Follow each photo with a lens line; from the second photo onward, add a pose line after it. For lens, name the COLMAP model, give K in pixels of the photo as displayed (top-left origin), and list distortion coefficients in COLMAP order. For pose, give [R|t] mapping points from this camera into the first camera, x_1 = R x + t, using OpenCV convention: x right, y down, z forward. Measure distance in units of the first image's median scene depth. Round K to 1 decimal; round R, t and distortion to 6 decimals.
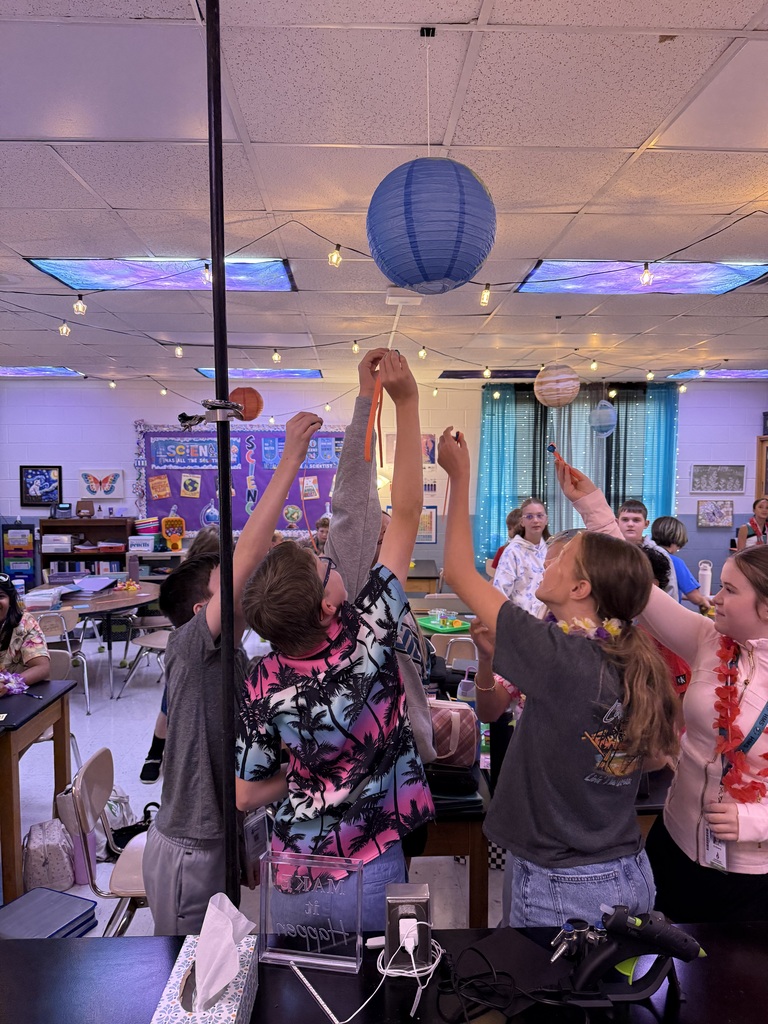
lens RADIAL K [[722.0, 0, 381.7], [0, 722.0, 518.7], [0, 0, 1]] dist [0.032675, -0.005727]
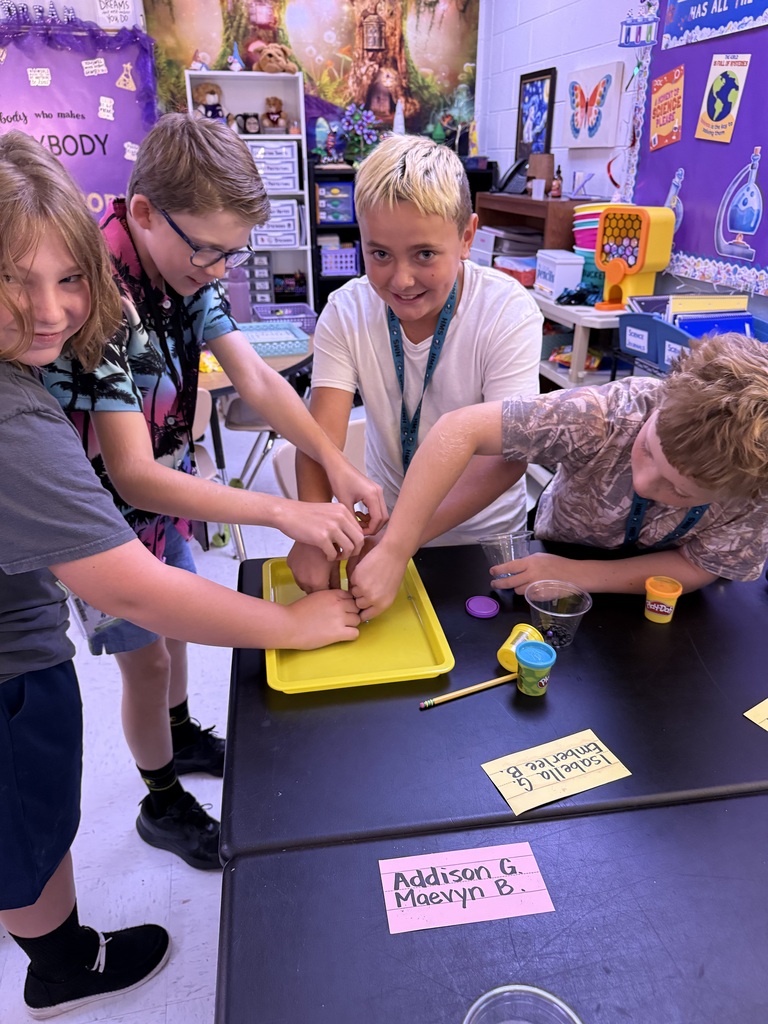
lens RADIAL K [[722.0, 0, 385.5], [0, 722.0, 511.0], [0, 0, 1]] dist [0.032675, -0.005727]
pose [[0.106680, 0.434823, -0.894174, 0.072878], [-0.065587, 0.900425, 0.430038, -0.013033], [0.992128, 0.012770, 0.124576, 0.824625]]
